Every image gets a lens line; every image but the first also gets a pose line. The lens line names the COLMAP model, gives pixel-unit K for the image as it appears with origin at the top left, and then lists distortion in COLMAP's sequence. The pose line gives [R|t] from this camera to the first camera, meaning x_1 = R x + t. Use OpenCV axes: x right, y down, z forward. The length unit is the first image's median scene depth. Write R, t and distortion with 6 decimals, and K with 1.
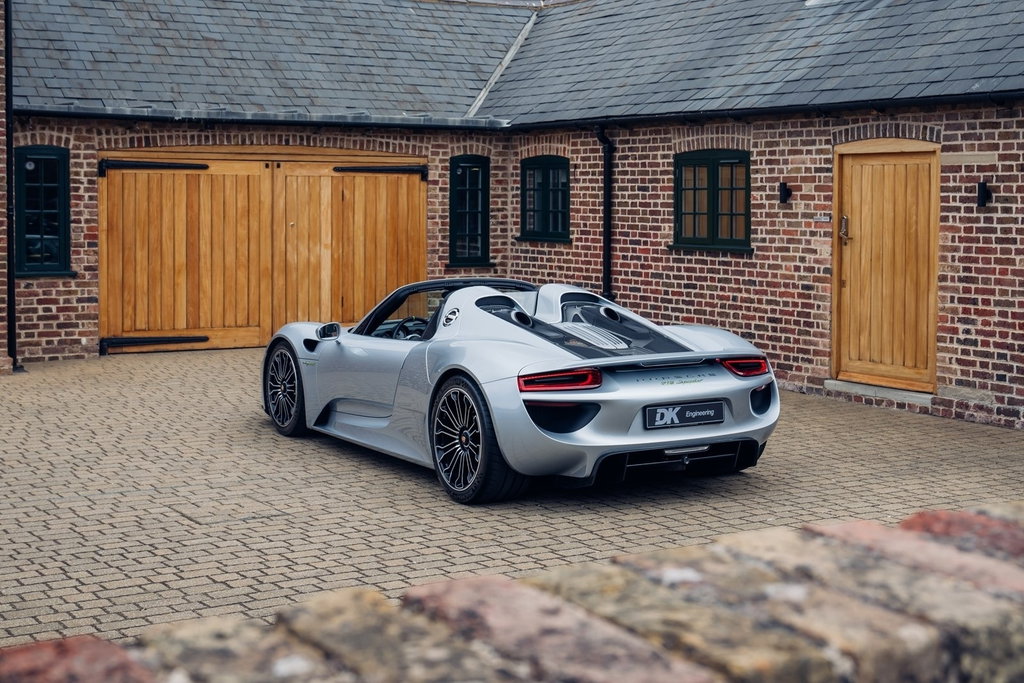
lens RADIAL K [[1562.7, 0, 552.6], [0, 1562.7, 260.7], [0, 0, 1]] dist [0.002926, 0.175485]
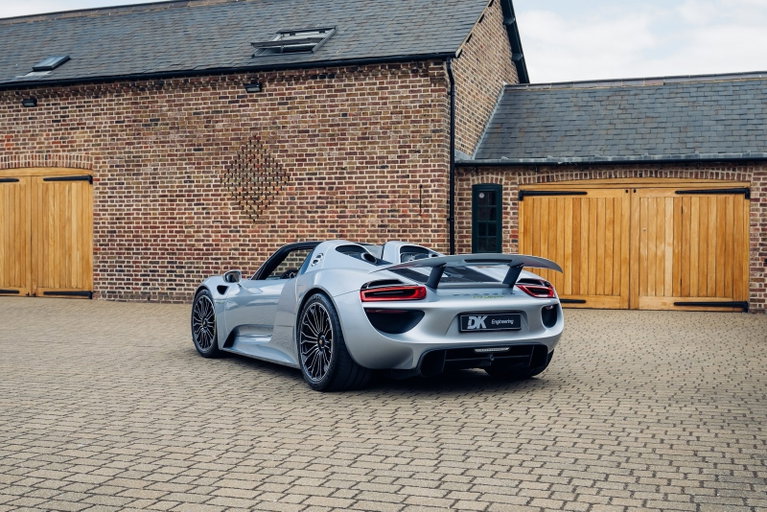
lens RADIAL K [[949.1, 0, 385.5], [0, 949.1, 278.3], [0, 0, 1]] dist [-0.079482, 0.055455]
pose [[0.640356, 0.016180, -0.767908, 0.384288], [-0.034590, 0.999371, -0.007788, 0.040646], [0.767299, 0.031550, 0.640513, 0.231118]]
